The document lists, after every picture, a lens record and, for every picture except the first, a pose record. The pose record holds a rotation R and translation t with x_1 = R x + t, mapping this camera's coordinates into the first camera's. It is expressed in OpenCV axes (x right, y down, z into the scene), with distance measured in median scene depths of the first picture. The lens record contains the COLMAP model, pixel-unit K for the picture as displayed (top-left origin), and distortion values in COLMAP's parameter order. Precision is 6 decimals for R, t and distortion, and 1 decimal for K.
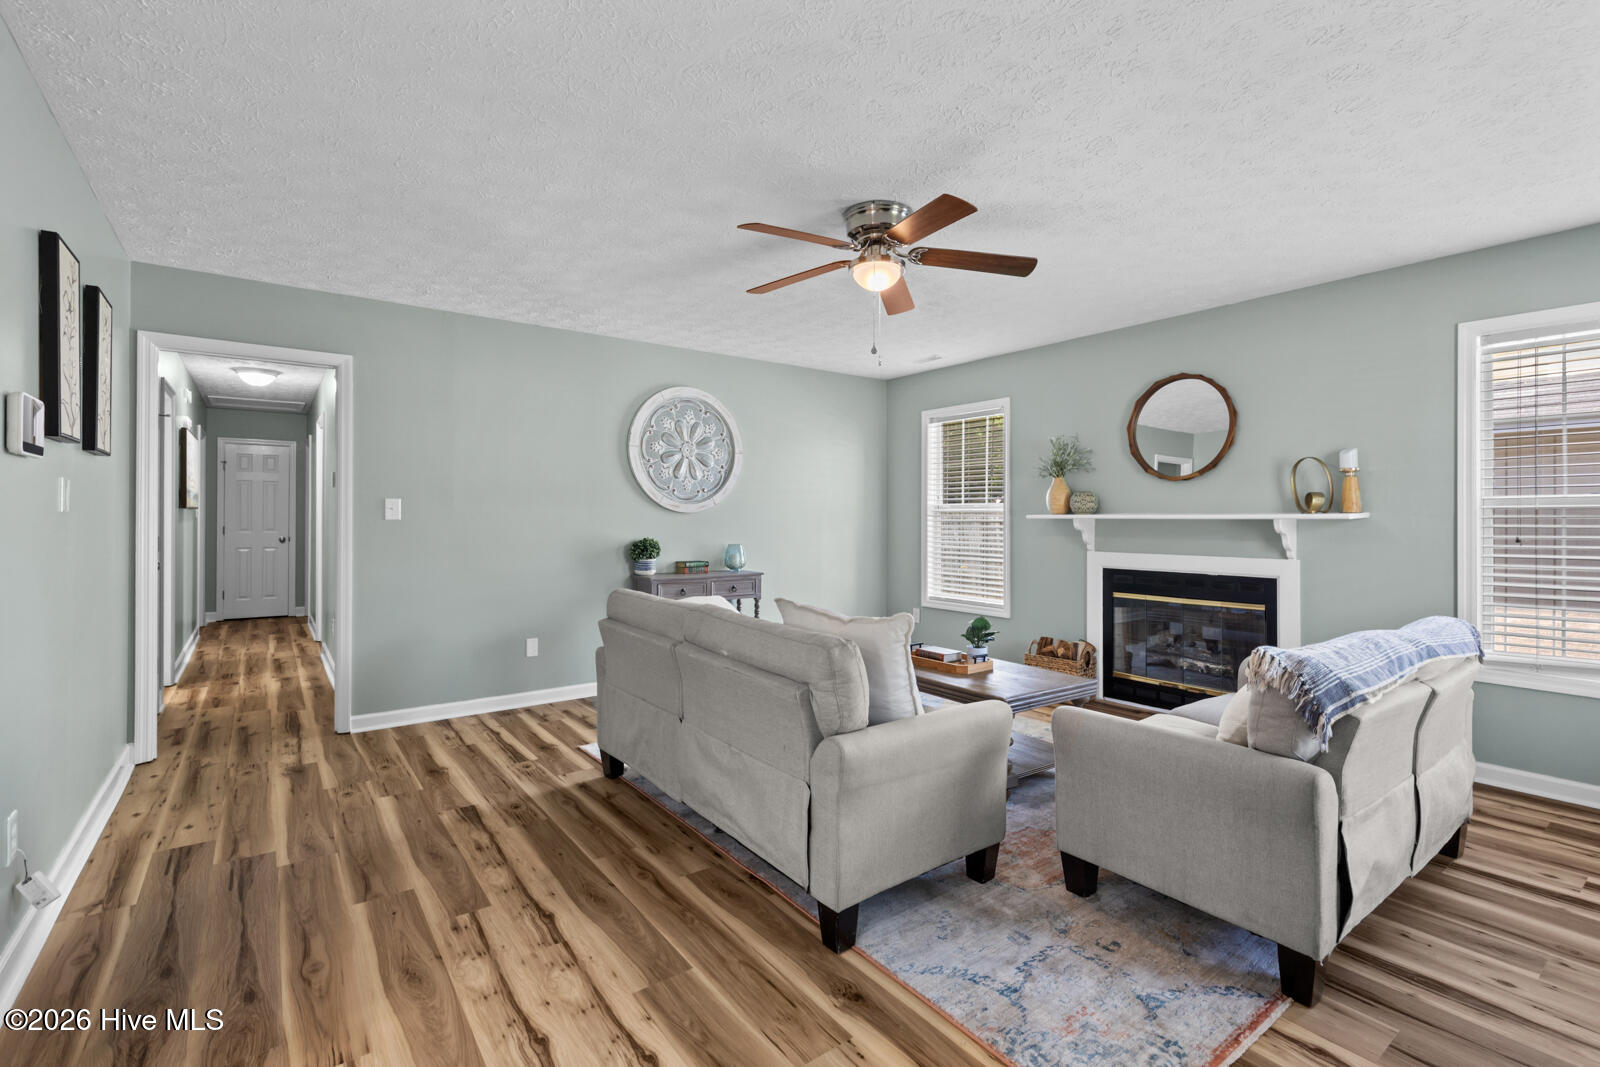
lens RADIAL K [[724.3, 0, 804.7], [0, 724.3, 521.0], [0, 0, 1]] dist [-0.003033, 0.000163]
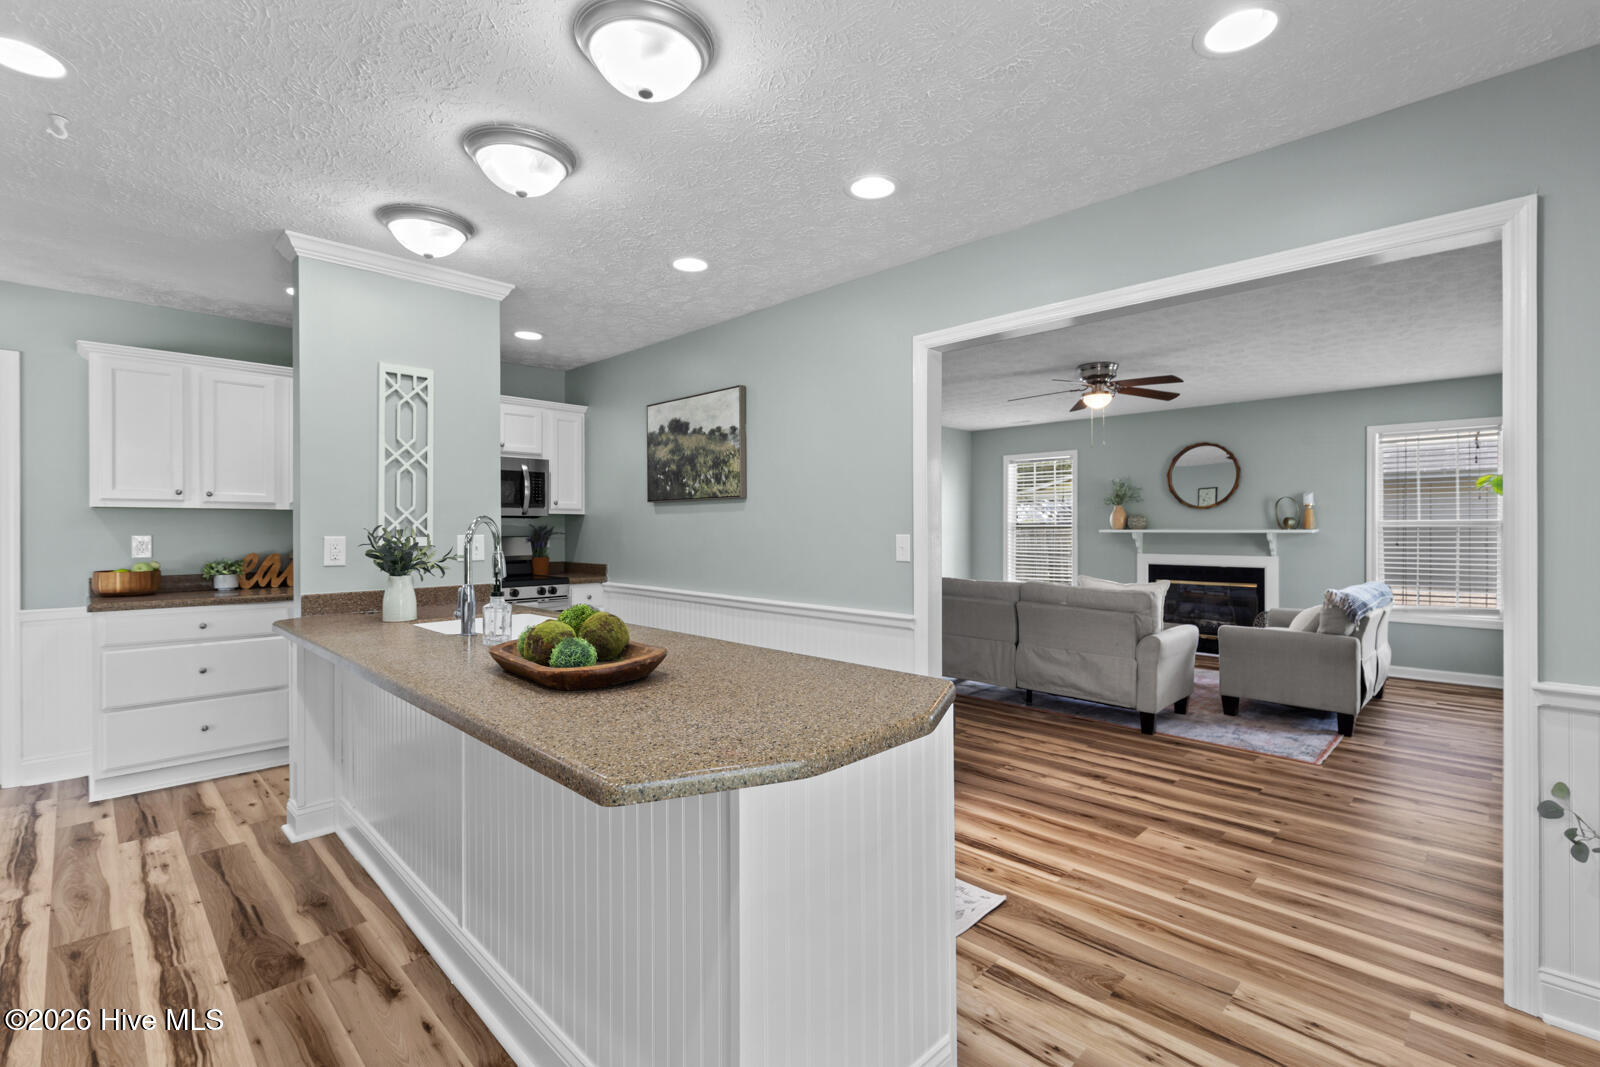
lens RADIAL K [[720.2, 0, 806.3], [0, 720.2, 532.0], [0, 0, 1]] dist [0.000760, 0.000067]
pose [[0.988565, -0.003600, 0.150752, -0.688531], [0.003136, 0.999990, 0.003317, -0.013881], [-0.150763, -0.002806, 0.988566, -0.522571]]
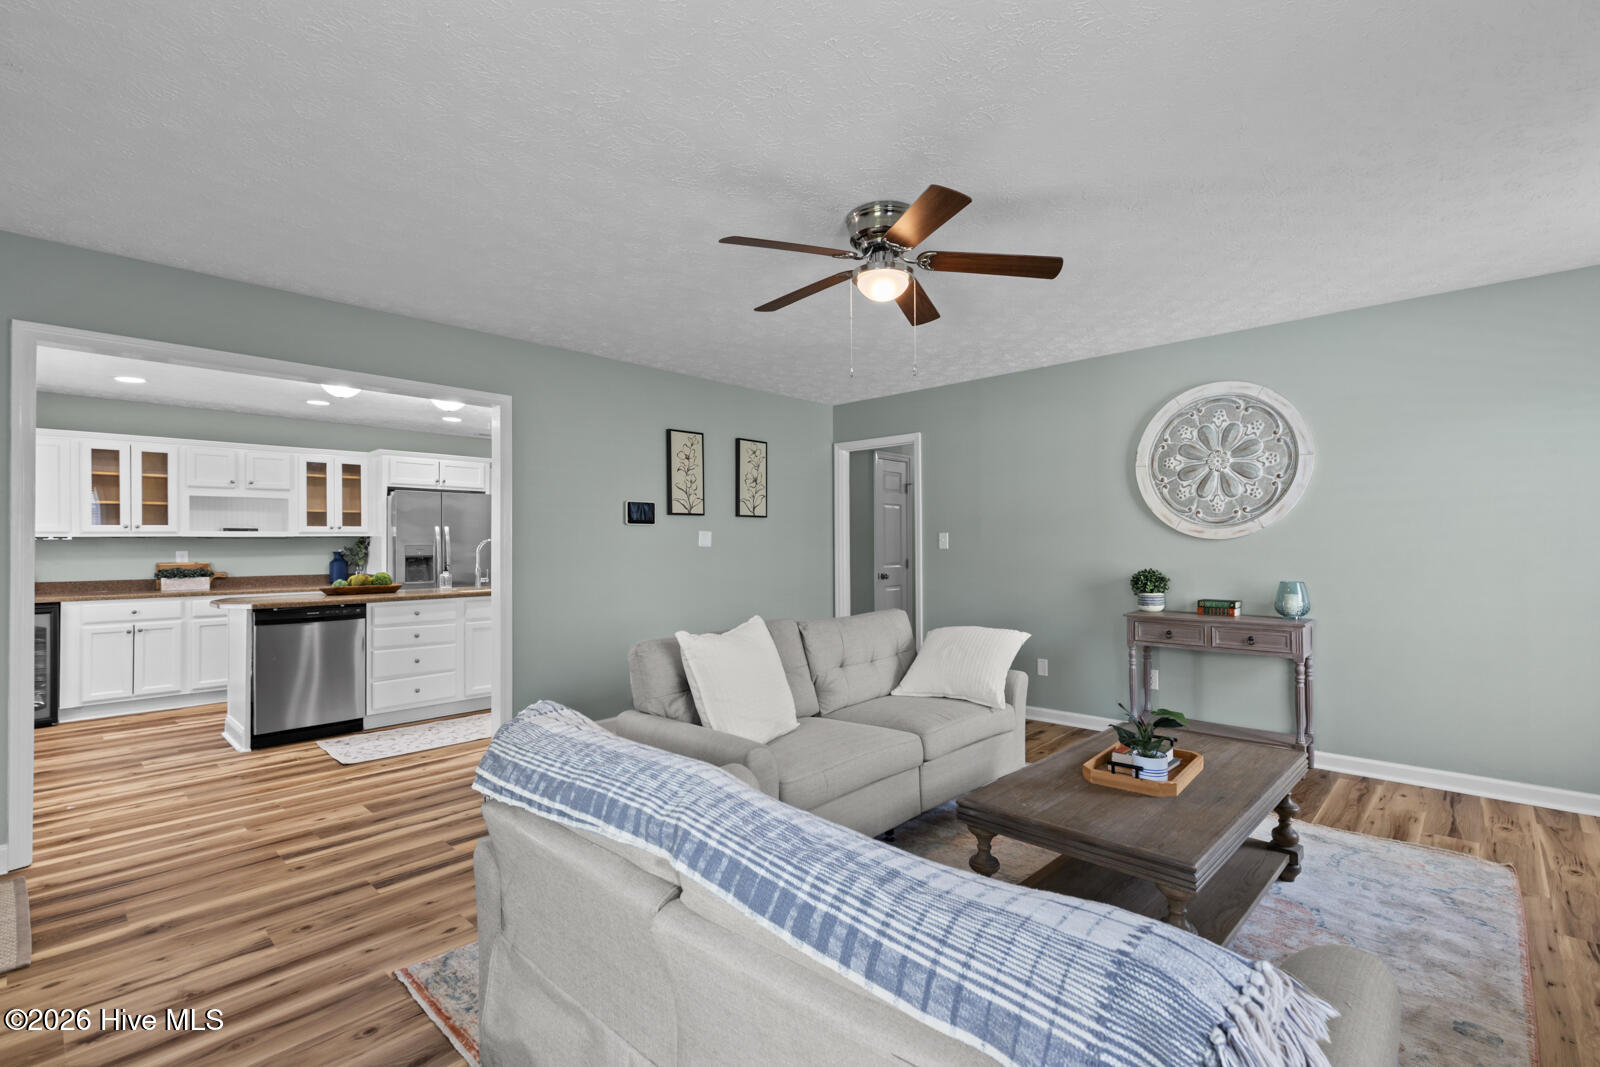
lens RADIAL K [[718.1, 0, 795.1], [0, 718.1, 537.8], [0, 0, 1]] dist [0.004953, 0.000393]
pose [[0.167679, -0.016506, -0.985703, 0.743166], [0.004326, 0.999863, -0.016008, -0.002896], [0.985832, -0.001580, 0.167727, 0.554387]]
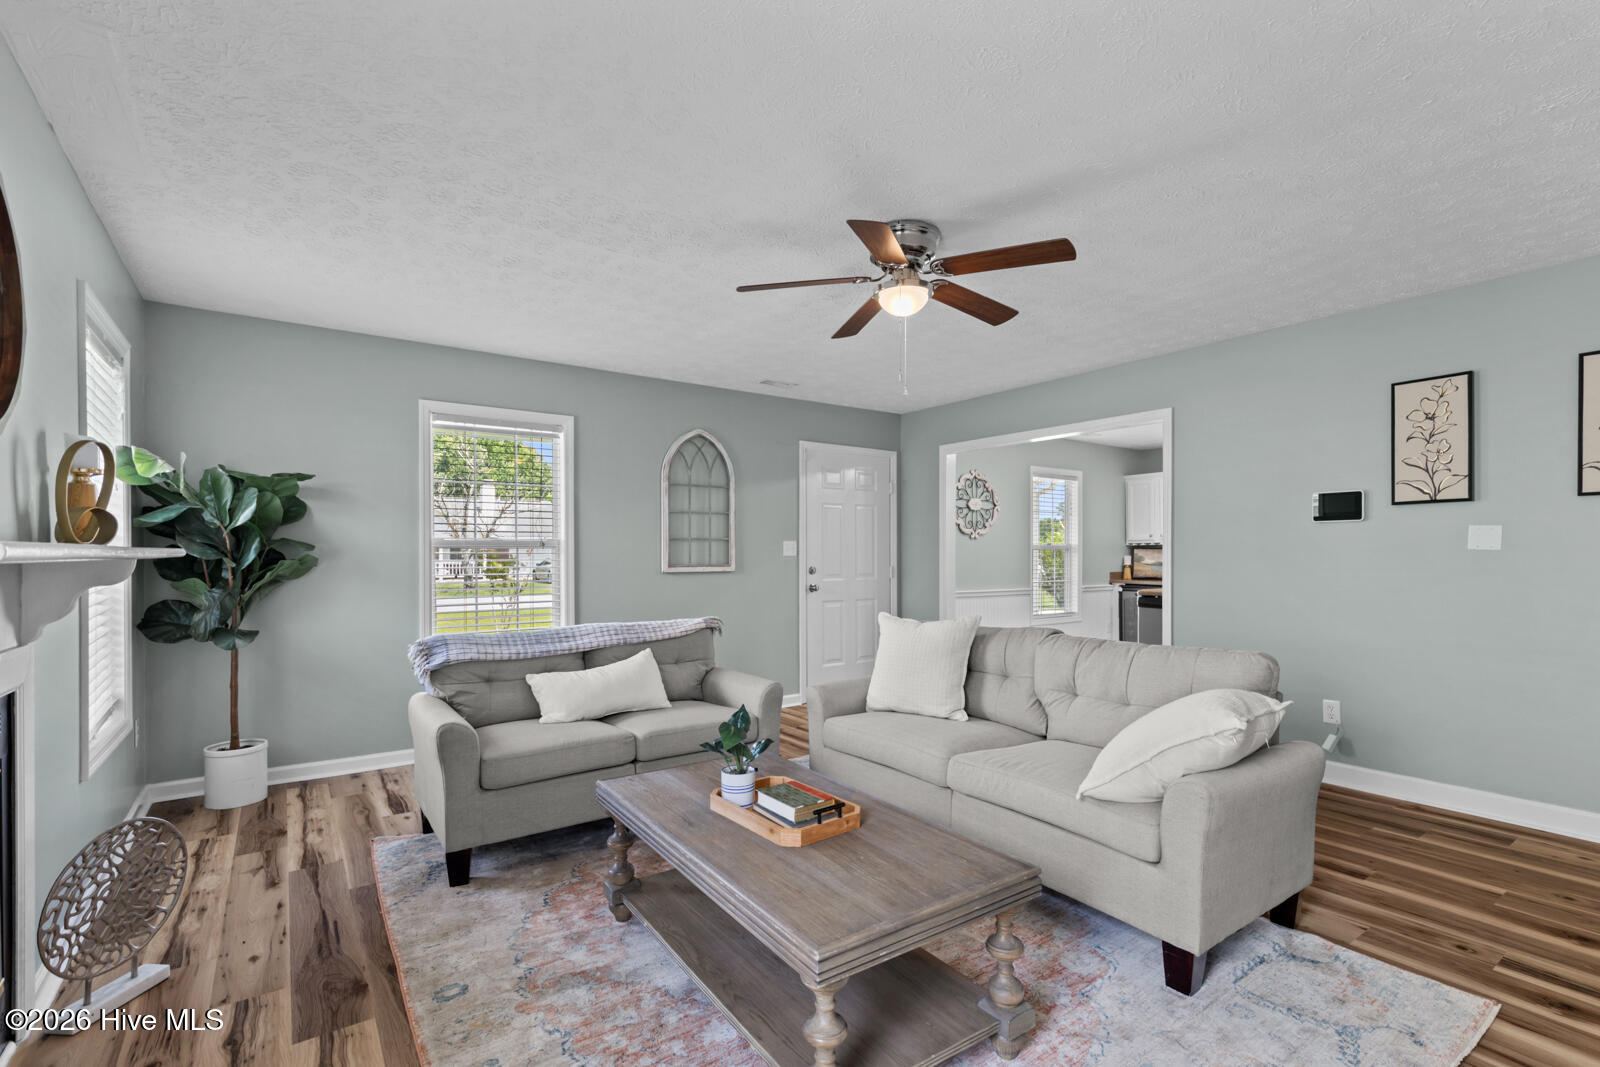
lens RADIAL K [[736.4, 0, 813.7], [0, 736.4, 548.8], [0, 0, 1]] dist [0.002173, 0.000176]
pose [[-0.999815, -0.002480, 0.019057, 0.157016], [-0.002519, 0.999995, -0.002040, -0.006943], [-0.019051, -0.002088, -0.999816, 1.497219]]
